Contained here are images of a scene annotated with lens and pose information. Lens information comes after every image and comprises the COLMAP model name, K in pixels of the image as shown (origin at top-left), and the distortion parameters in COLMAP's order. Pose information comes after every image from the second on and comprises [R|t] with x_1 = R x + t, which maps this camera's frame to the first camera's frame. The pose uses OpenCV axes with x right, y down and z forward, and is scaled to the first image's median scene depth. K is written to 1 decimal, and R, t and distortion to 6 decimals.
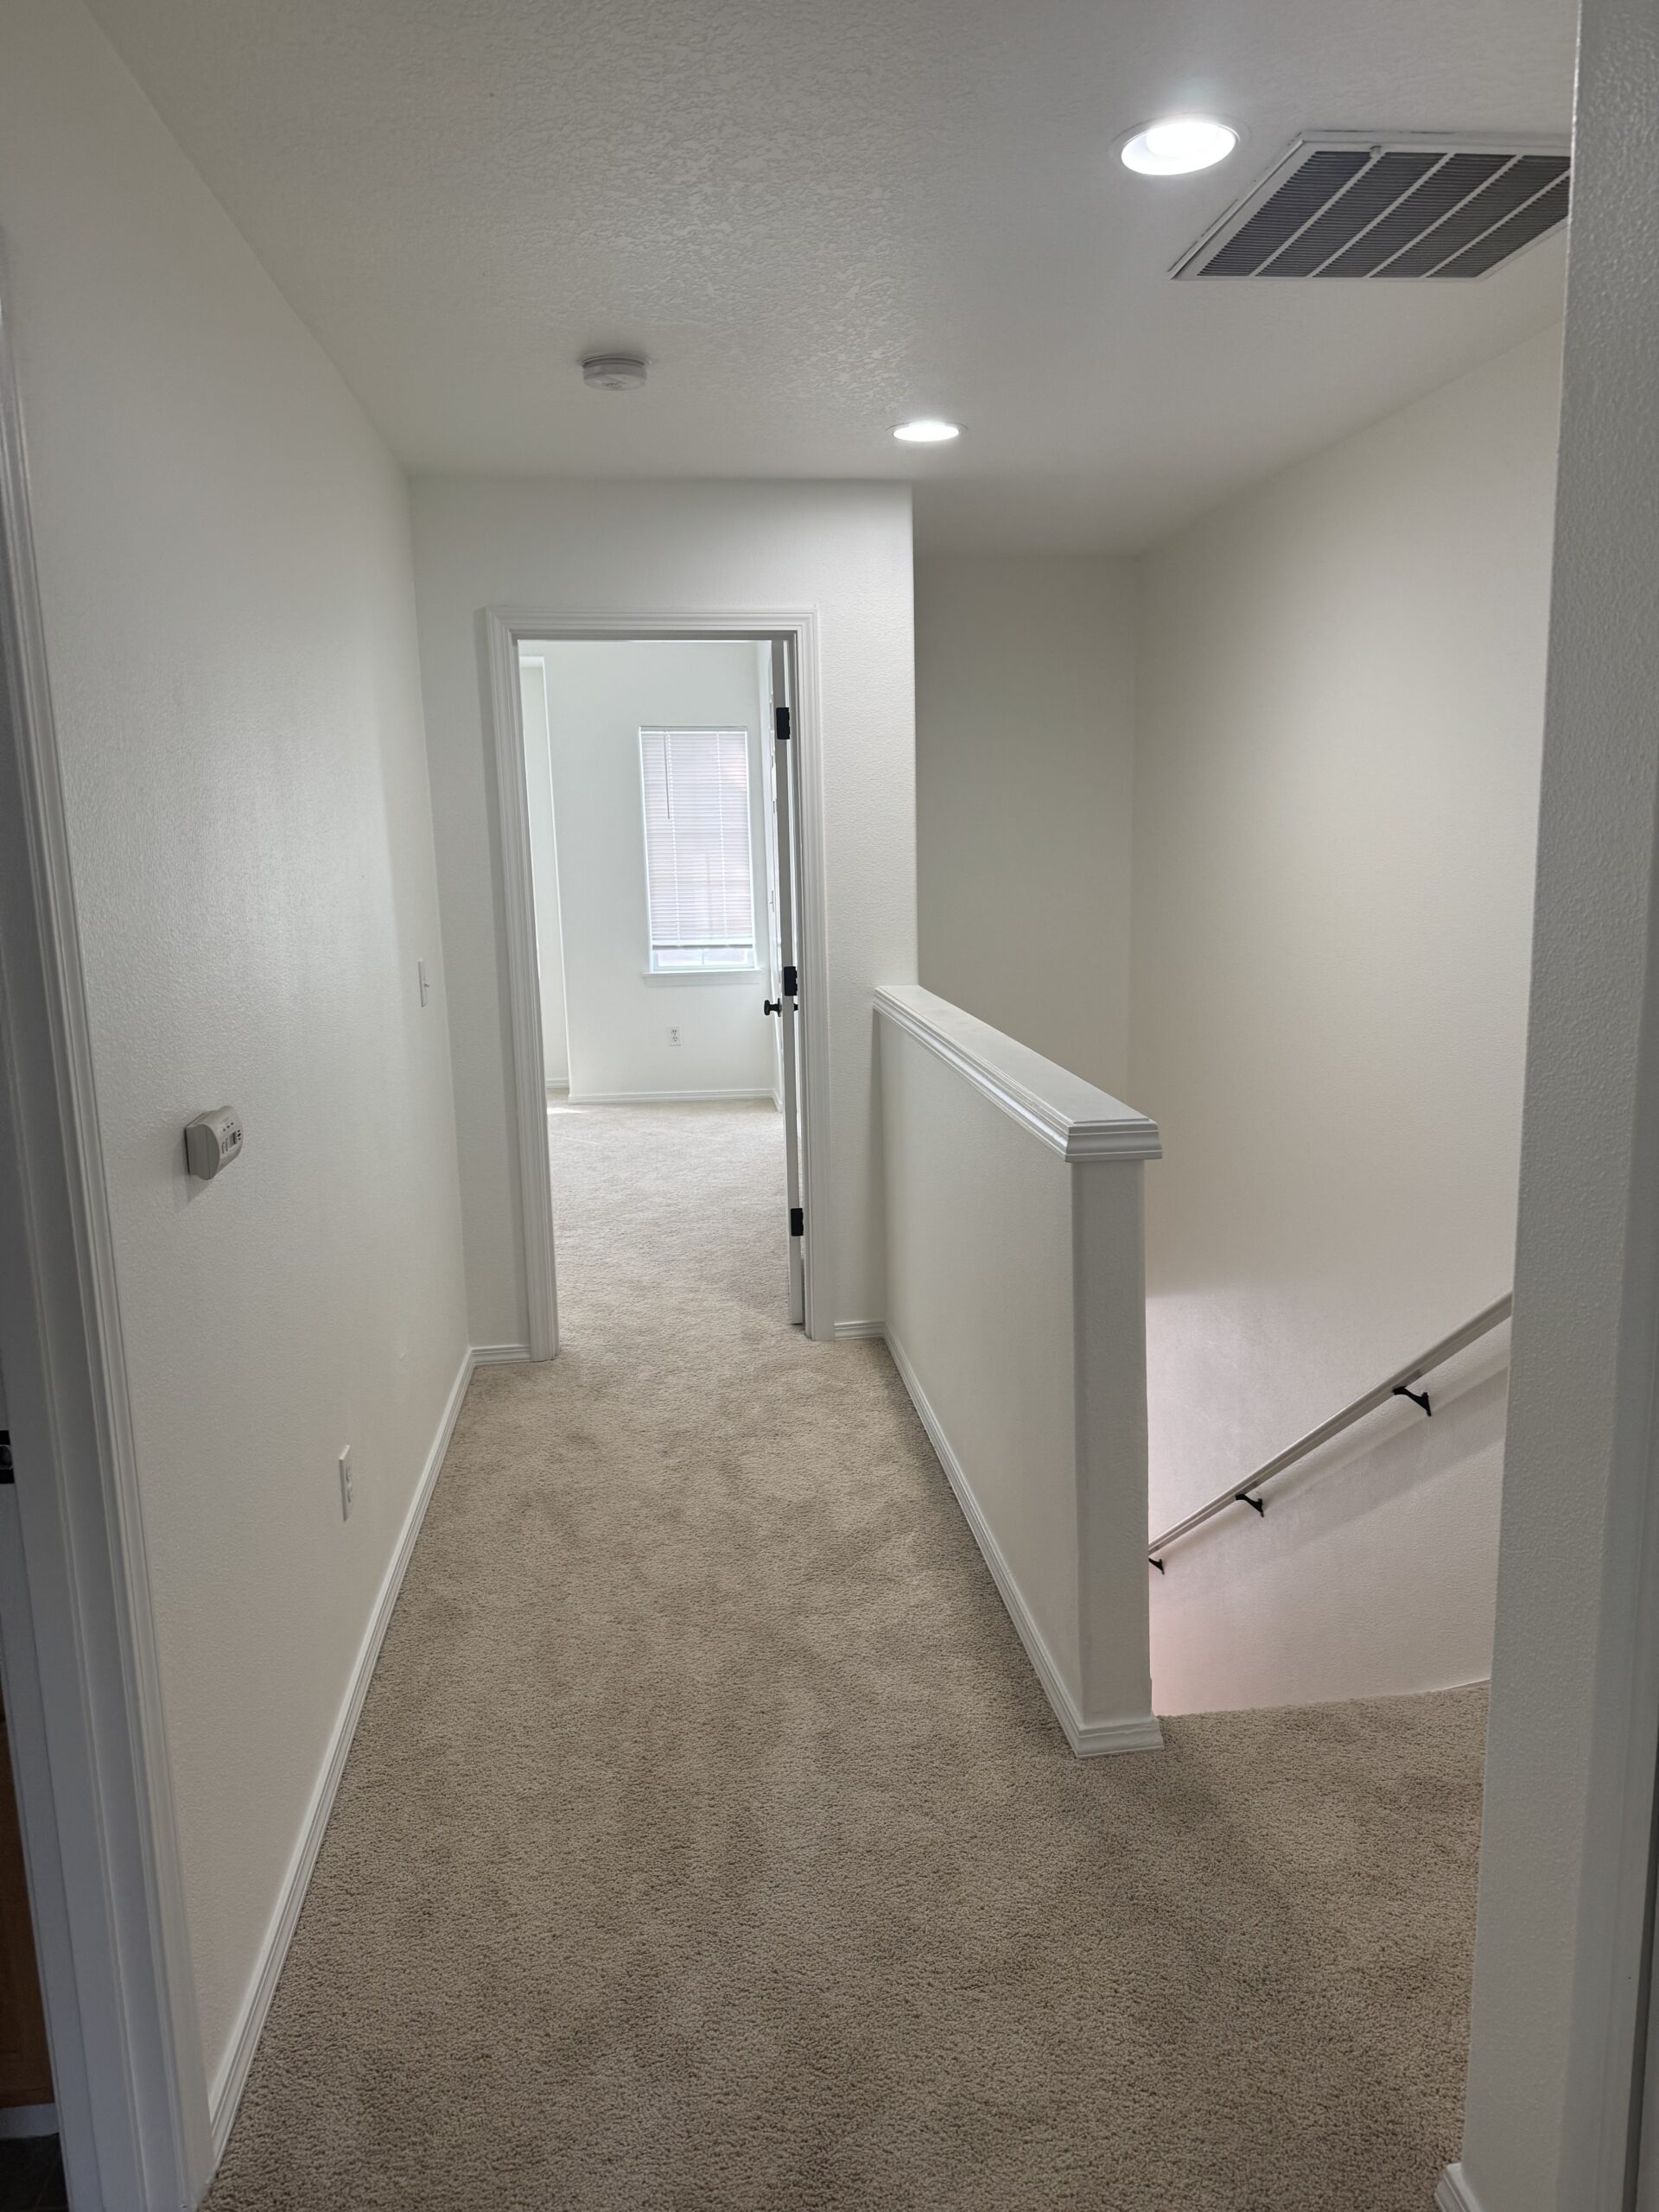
lens RADIAL K [[1544.3, 0, 828.4], [0, 1544.3, 1101.5], [0, 0, 1]] dist [0.063267, -0.074107]
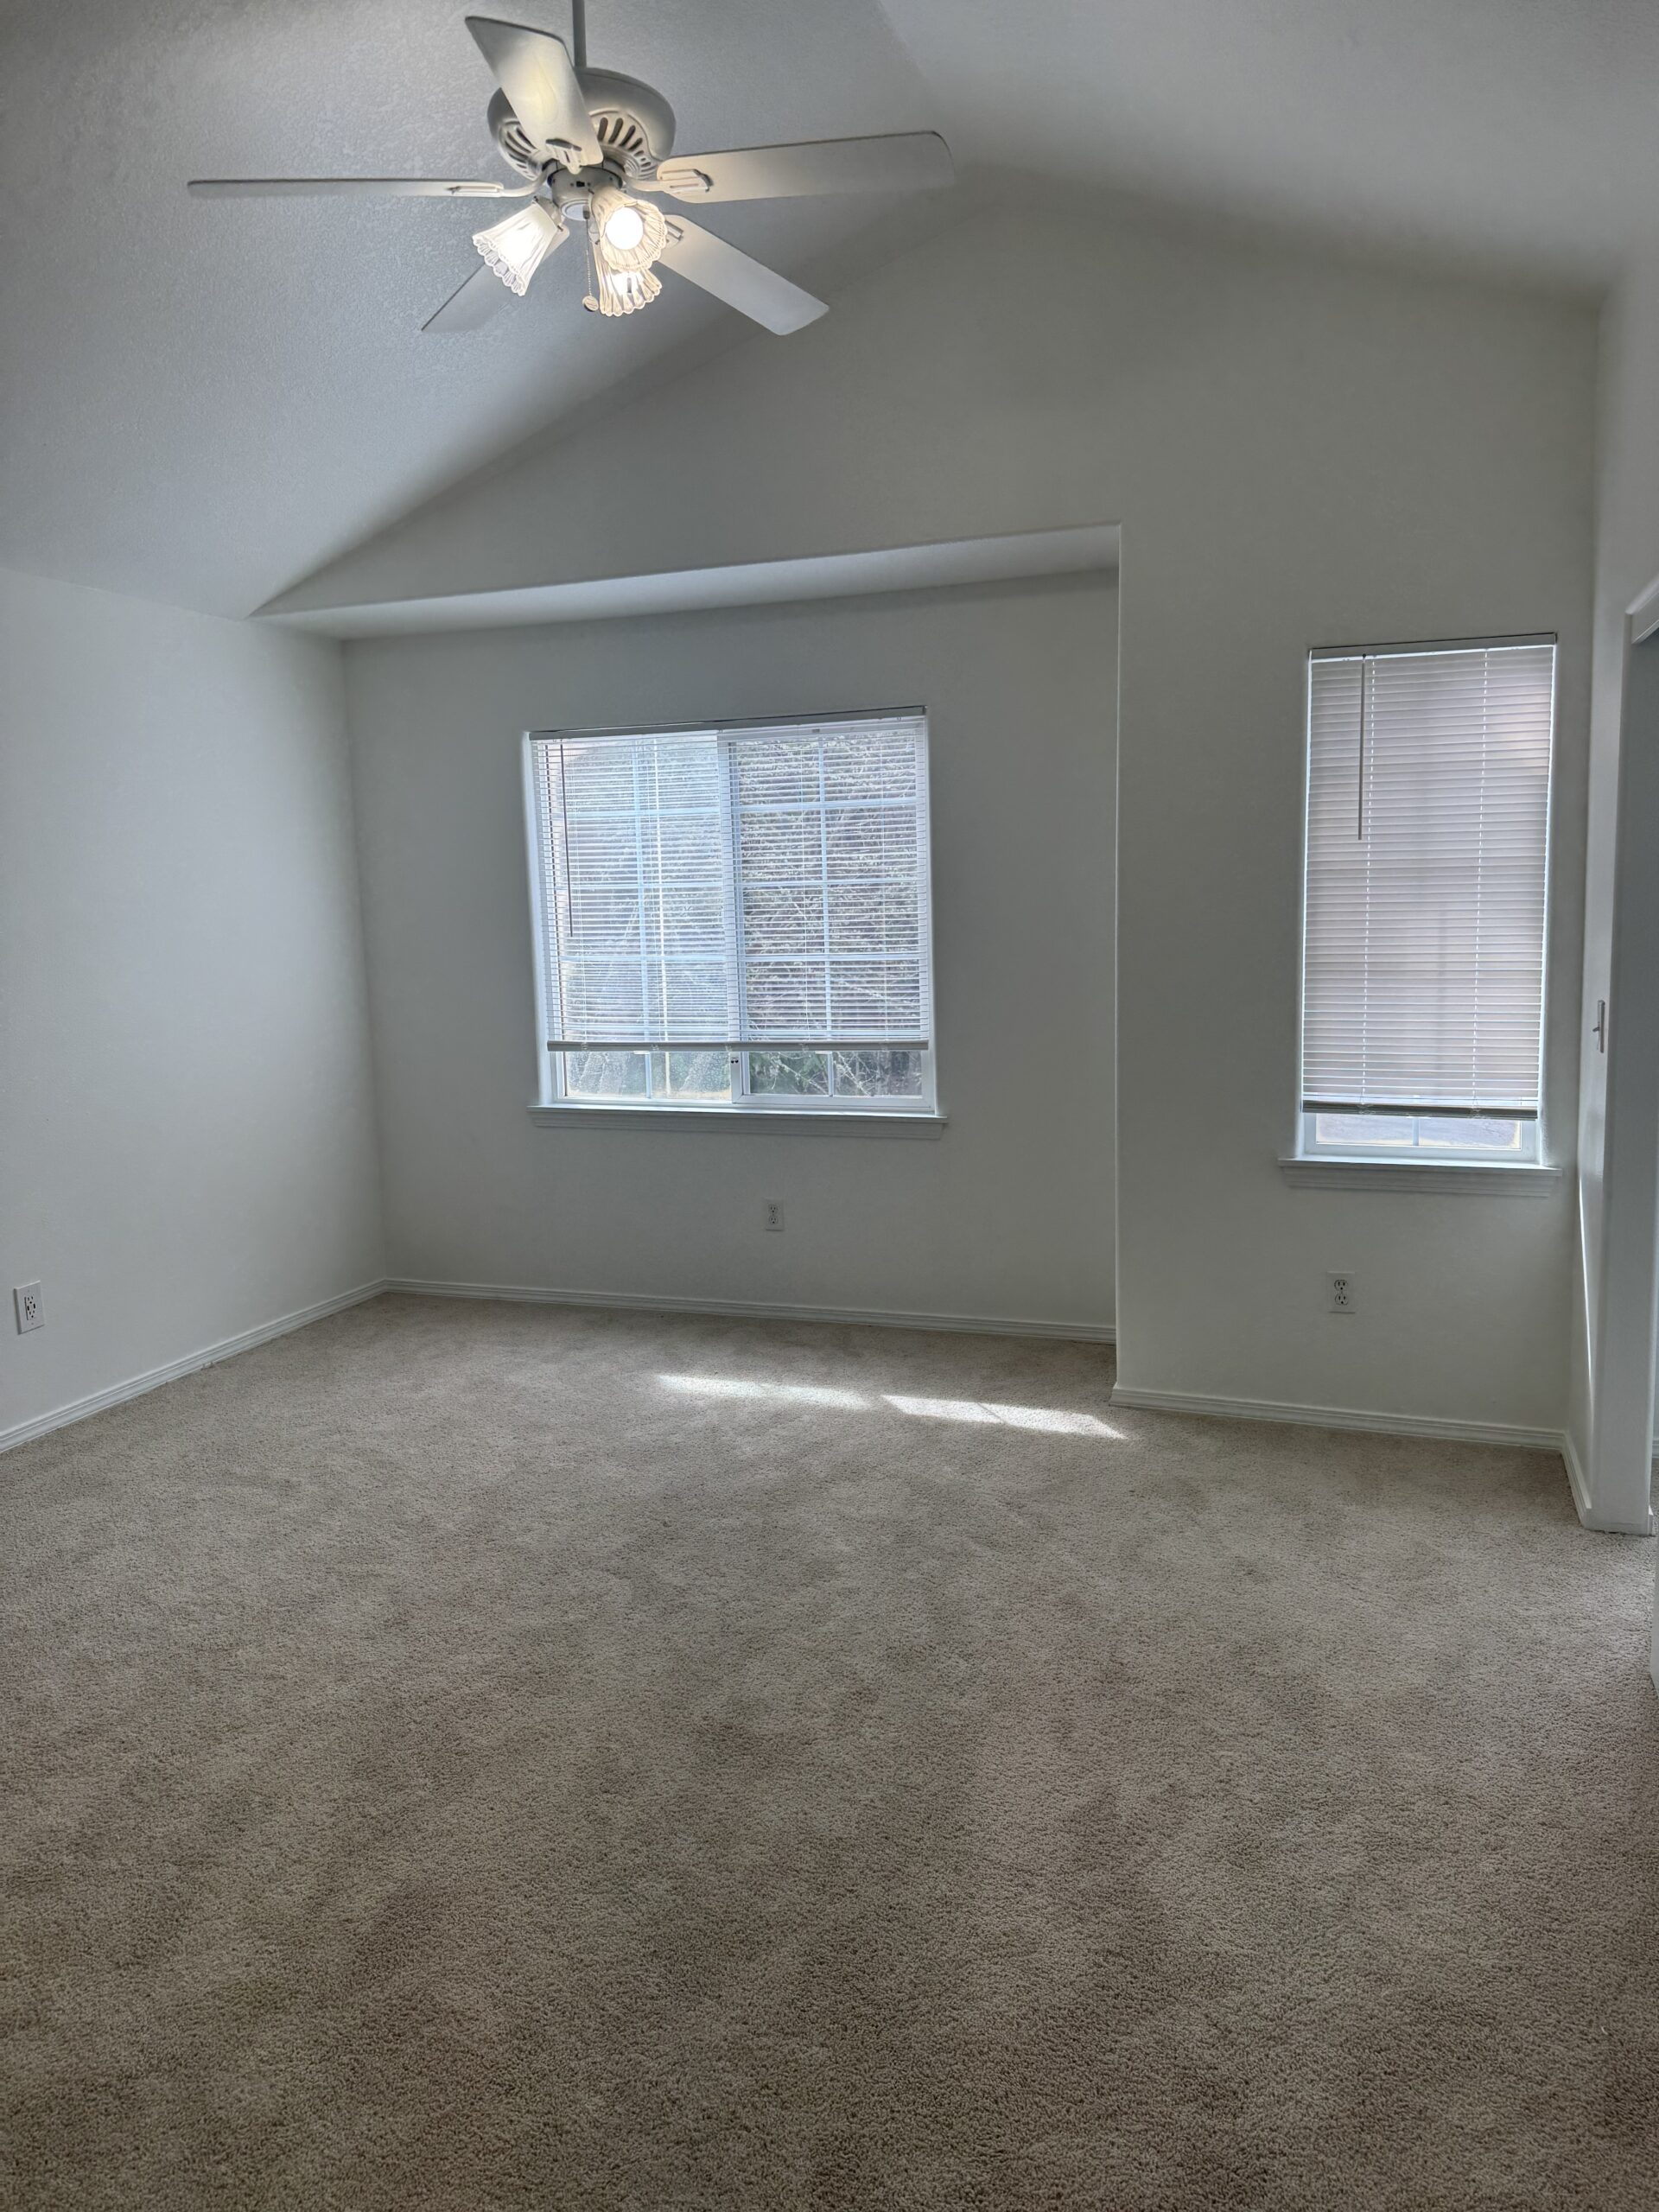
lens RADIAL K [[1544.3, 0, 846.9], [0, 1544.3, 1109.2], [0, 0, 1]] dist [0.063267, -0.074107]
pose [[0.894564, 0.058907, -0.443040, -0.051398], [-0.081599, 0.996141, -0.032313, -0.133624], [0.439427, 0.065058, 0.895919, 0.947997]]
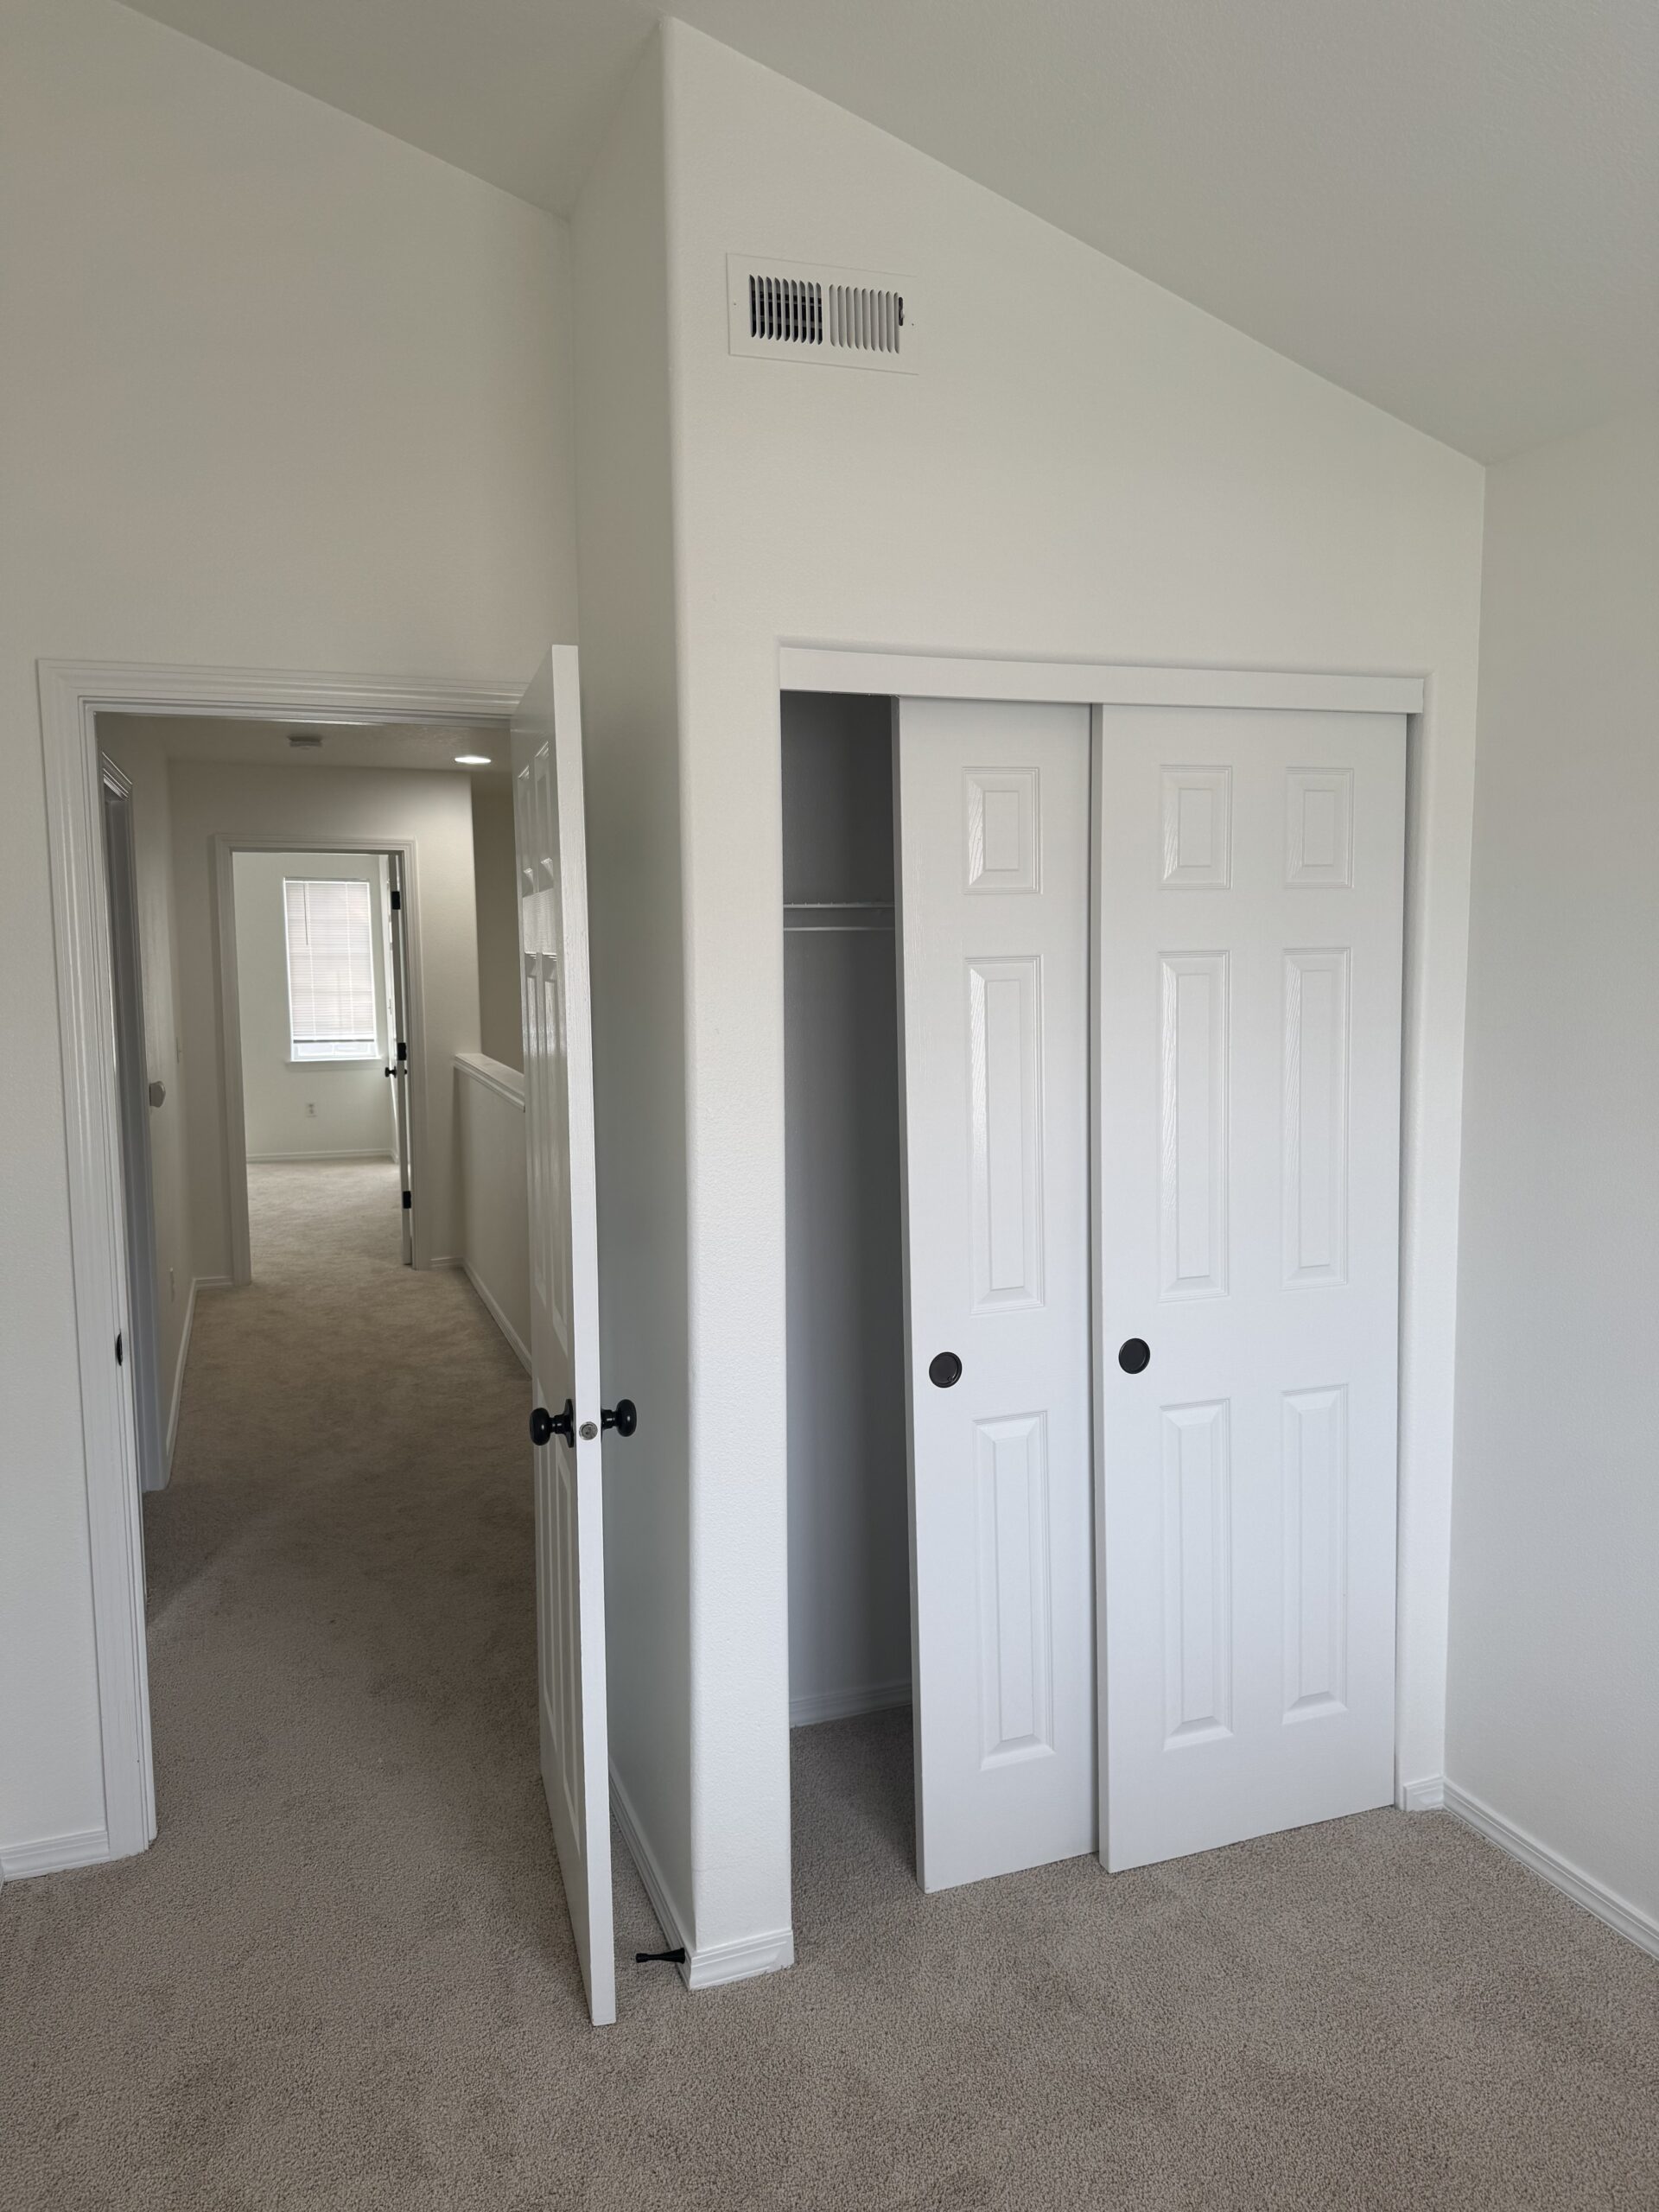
lens RADIAL K [[1544.3, 0, 854.1], [0, 1544.3, 1051.8], [0, 0, 1]] dist [0.063267, -0.074107]
pose [[0.967750, -0.008609, 0.251764, 0.025087], [0.034317, 0.994605, -0.097899, 0.099393], [-0.249562, 0.103382, 0.962824, -0.703399]]
